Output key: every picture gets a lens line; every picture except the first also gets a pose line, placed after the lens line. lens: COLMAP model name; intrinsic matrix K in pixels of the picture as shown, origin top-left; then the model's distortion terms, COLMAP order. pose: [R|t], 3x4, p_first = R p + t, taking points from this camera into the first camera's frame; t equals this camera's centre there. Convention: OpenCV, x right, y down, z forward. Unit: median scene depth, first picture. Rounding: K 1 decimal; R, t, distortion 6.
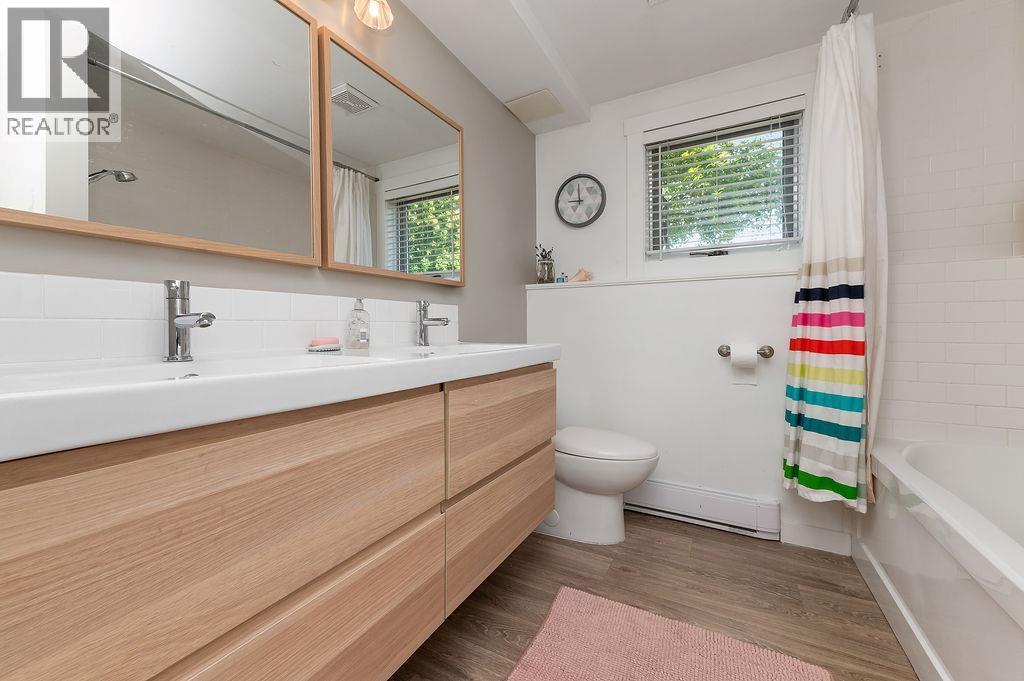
lens RADIAL K [[411.8, 0, 505.2], [0, 411.8, 326.0], [0, 0, 1]] dist [0.007118, 0.000180]
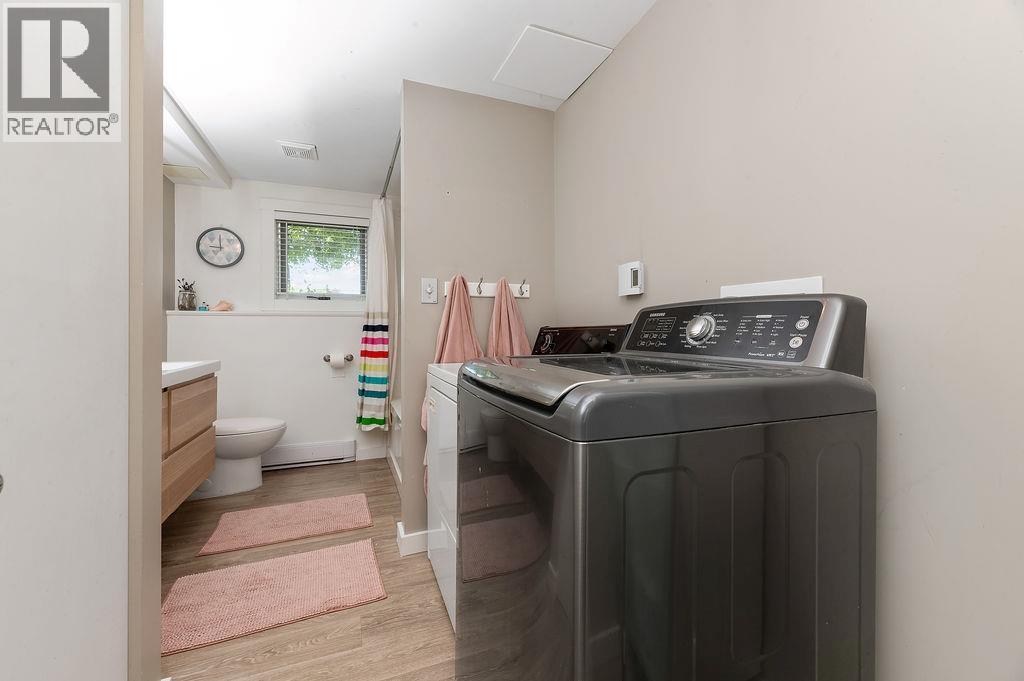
lens RADIAL K [[411.8, 0, 505.2], [0, 411.8, 326.0], [0, 0, 1]] dist [0.007118, 0.000180]
pose [[0.645812, 0.007736, 0.763457, -0.347202], [-0.000491, 0.999953, -0.009717, -0.067658], [-0.763496, 0.005900, 0.645785, -0.779633]]
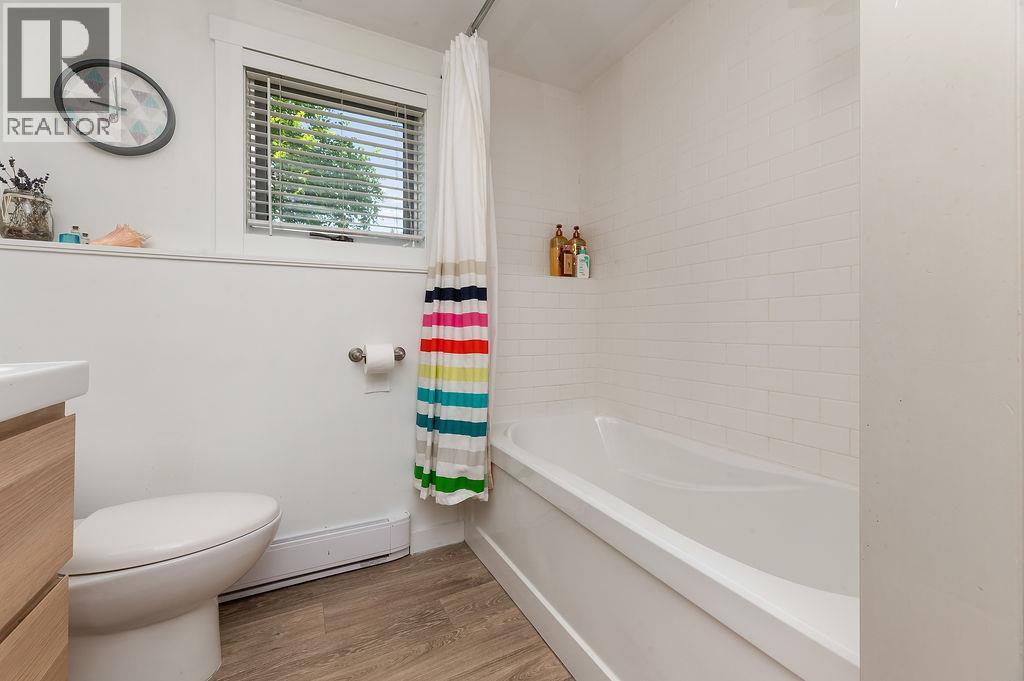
lens RADIAL K [[411.8, 0, 505.2], [0, 411.8, 326.0], [0, 0, 1]] dist [0.007118, 0.000180]
pose [[0.563718, 0.003814, 0.825959, 0.009571], [-0.006540, 0.999979, -0.000154, -0.000624], [-0.825941, -0.005315, 0.563731, 0.327025]]
